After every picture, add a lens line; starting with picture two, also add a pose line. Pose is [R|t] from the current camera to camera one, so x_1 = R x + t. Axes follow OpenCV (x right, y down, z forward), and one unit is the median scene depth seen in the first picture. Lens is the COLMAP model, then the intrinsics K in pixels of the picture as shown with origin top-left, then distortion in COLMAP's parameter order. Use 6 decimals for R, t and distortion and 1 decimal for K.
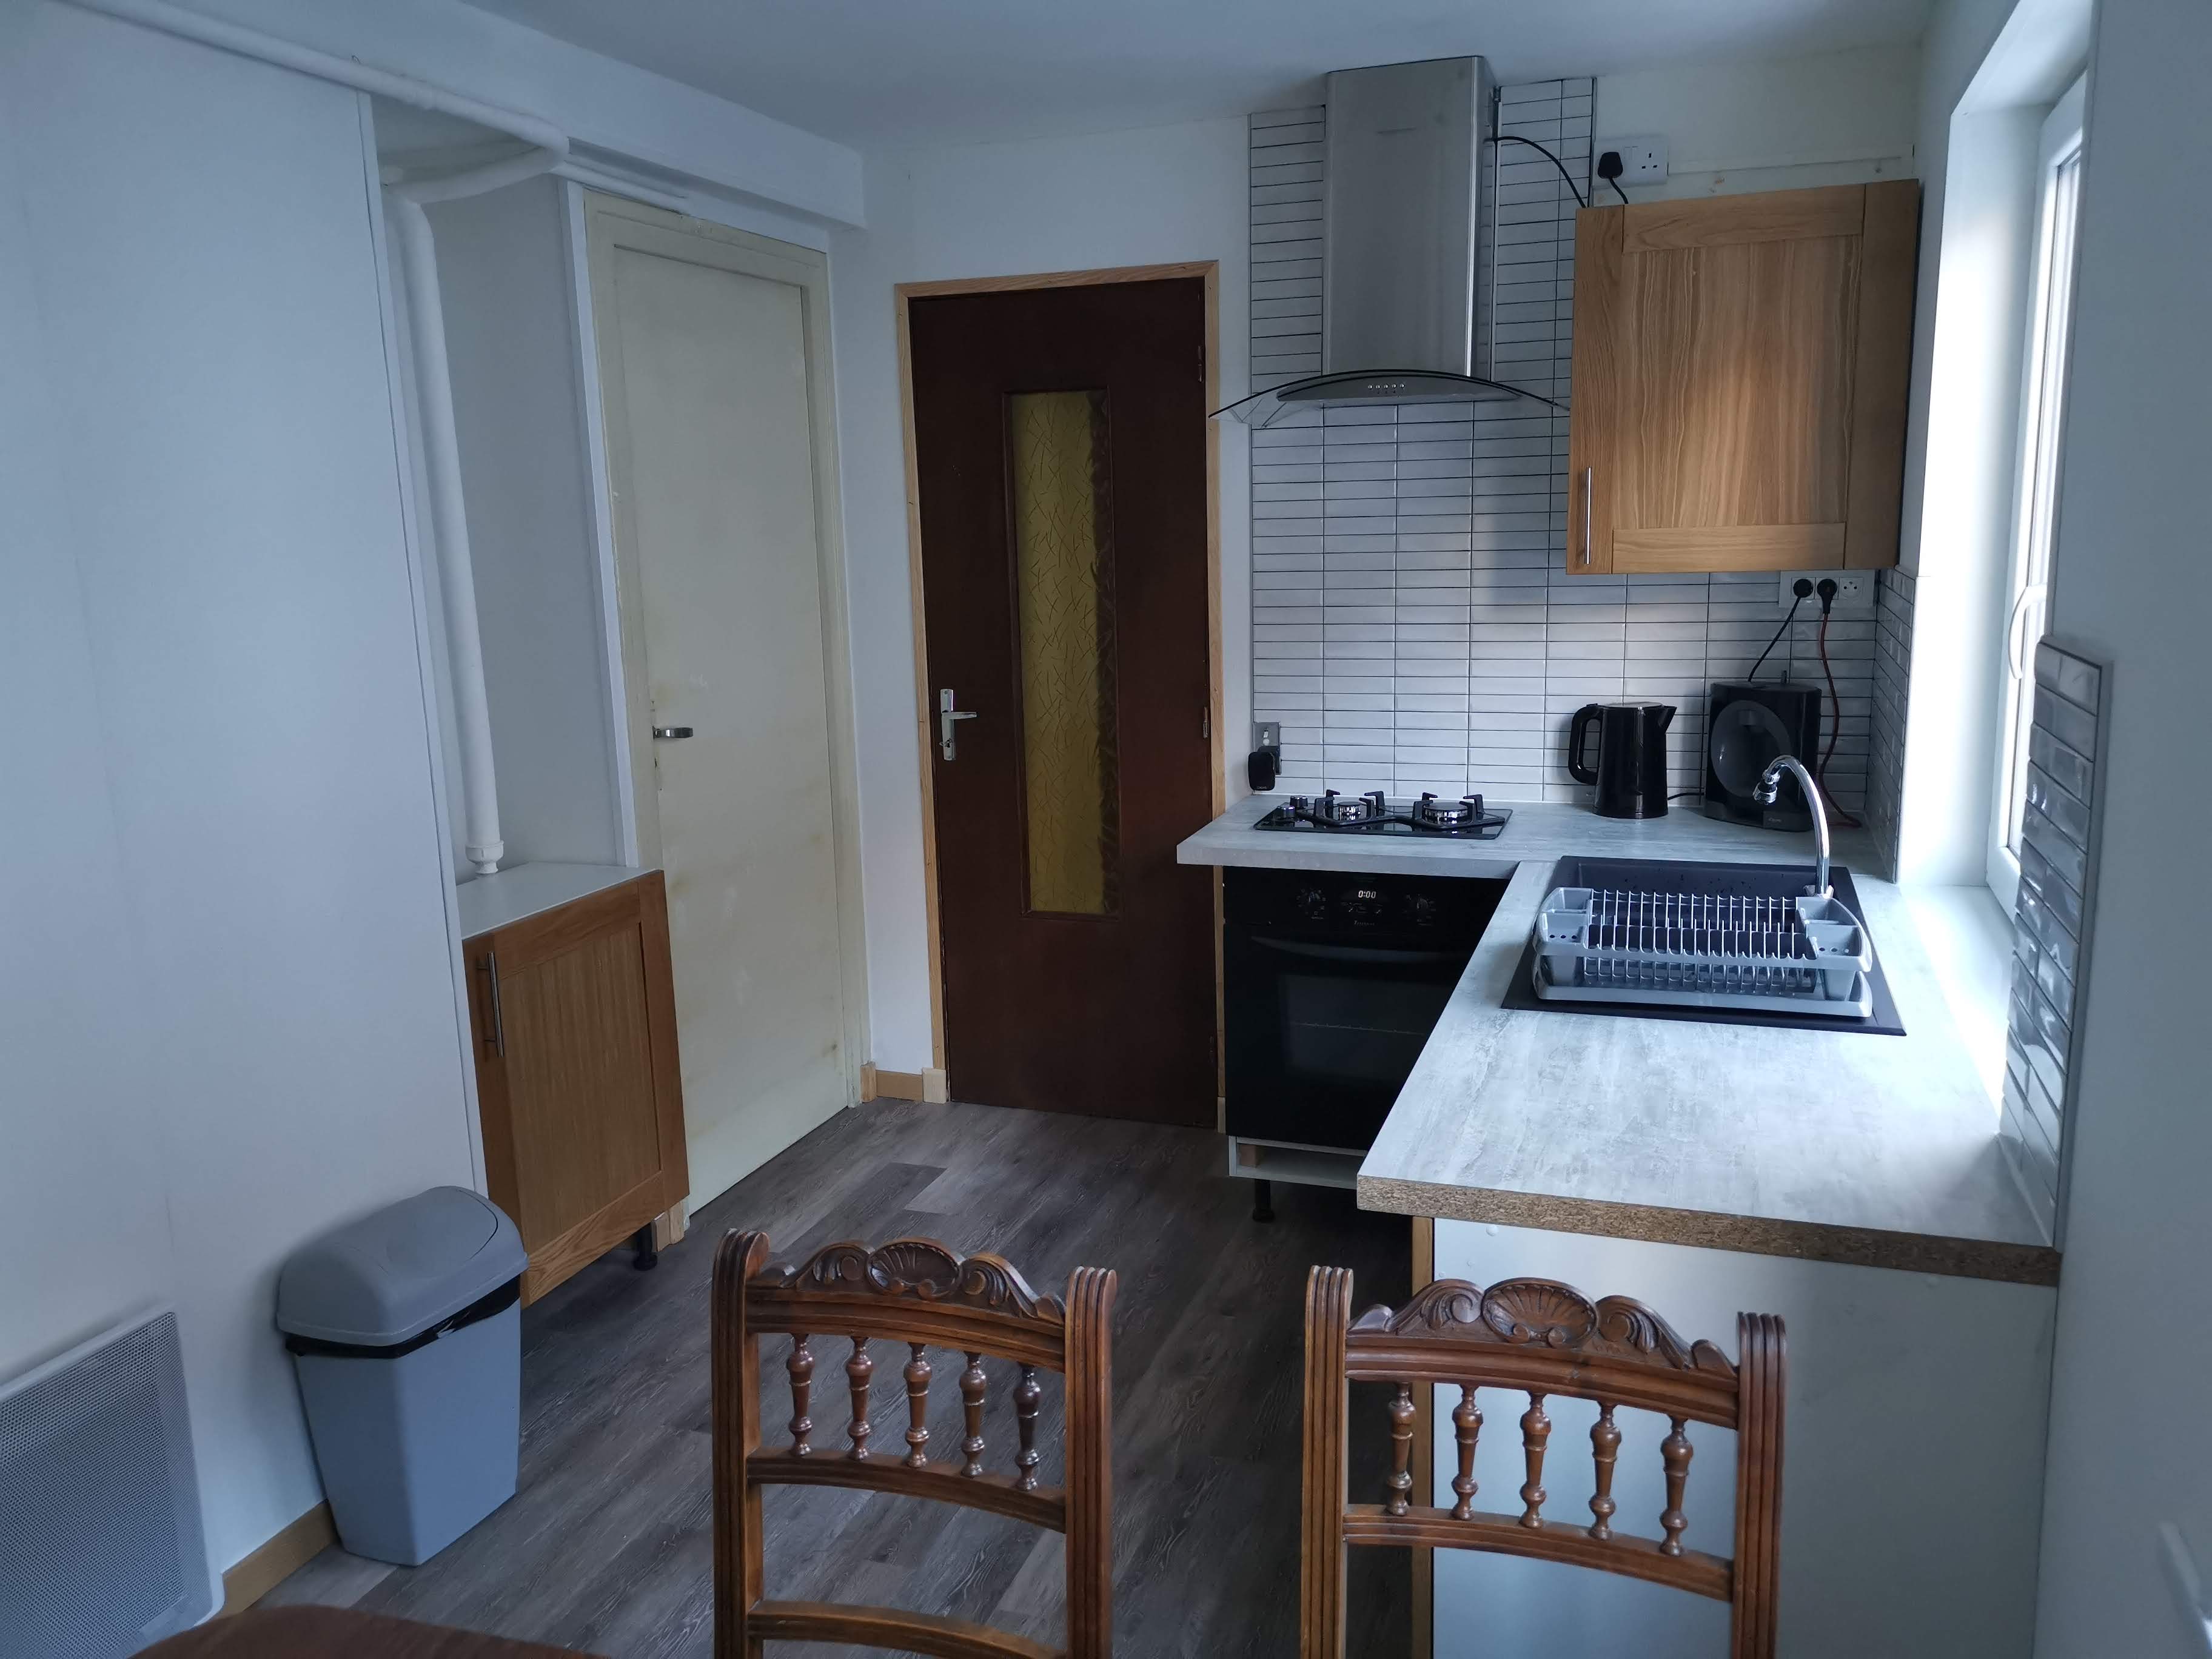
lens RADIAL K [[1695.0, 0, 1106.0], [0, 1695.0, 829.5], [0, 0, 1]] dist [0.074324, -0.084677]
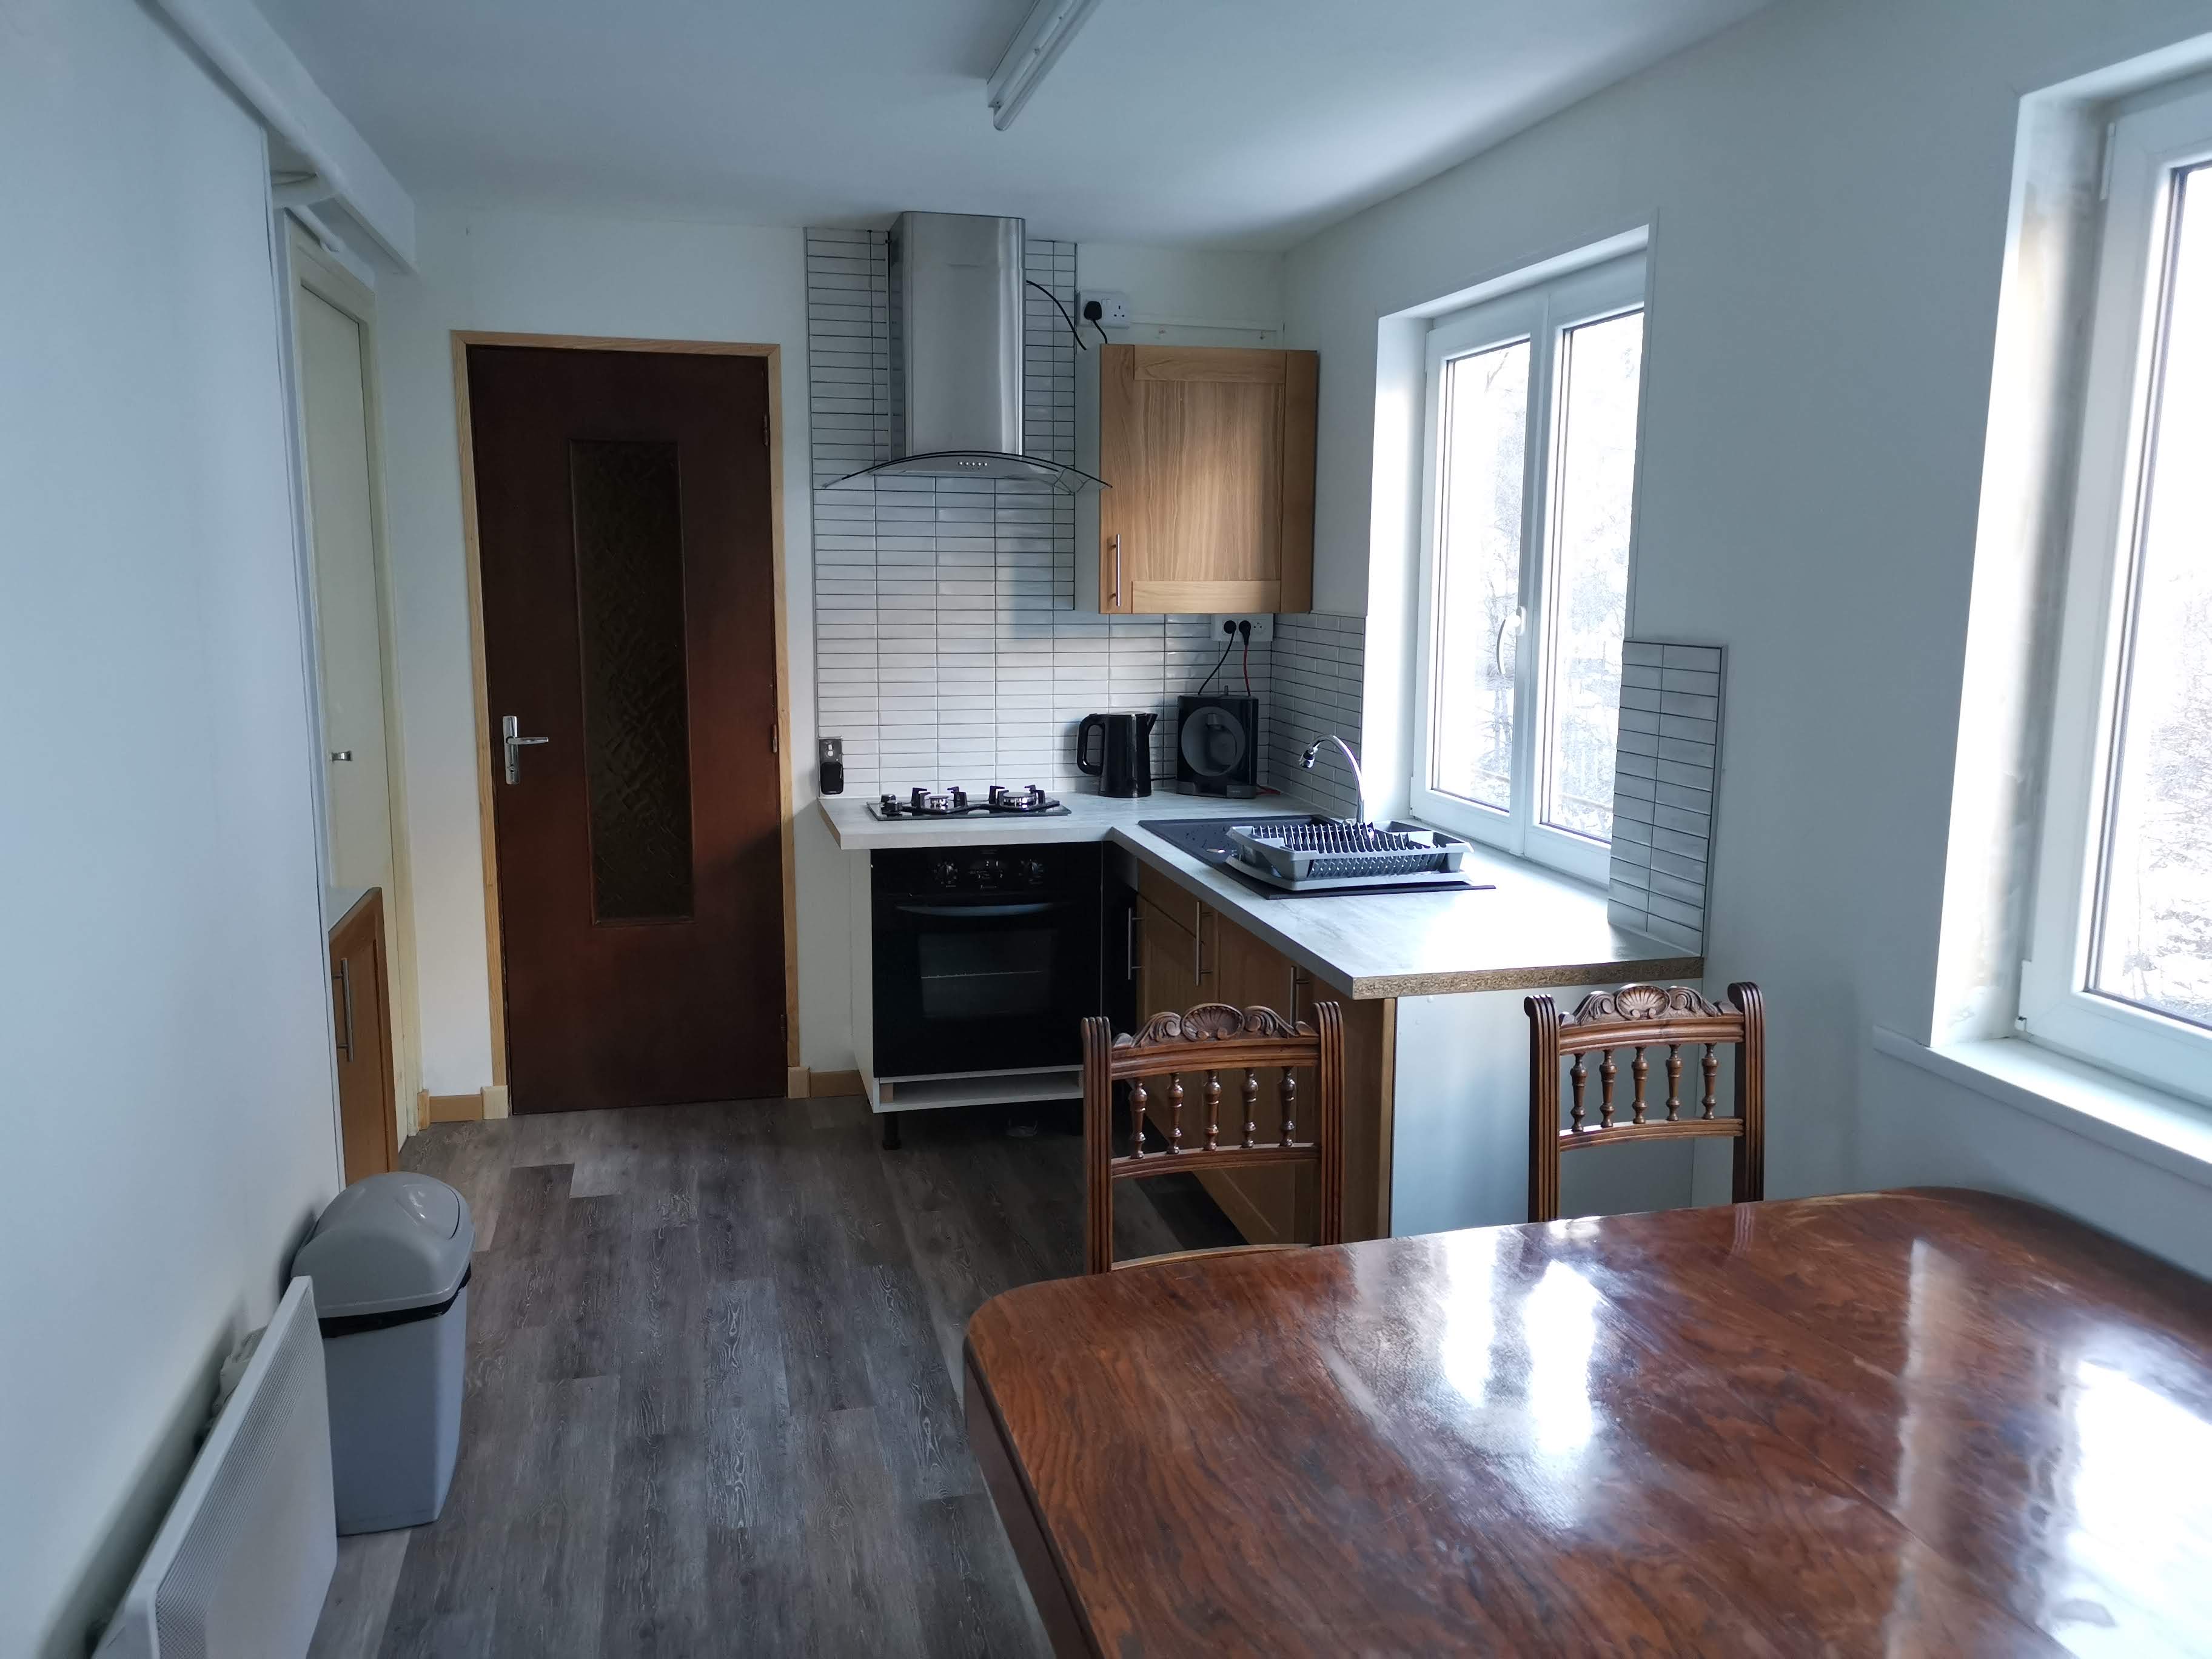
lens RADIAL K [[1695.0, 0, 1106.0], [0, 1695.0, 829.5], [0, 0, 1]] dist [0.074324, -0.084677]
pose [[0.834941, -0.055563, 0.547527, -0.424934], [0.074975, 0.997099, -0.013147, 0.033180], [-0.545208, 0.052028, 0.836685, -0.092988]]
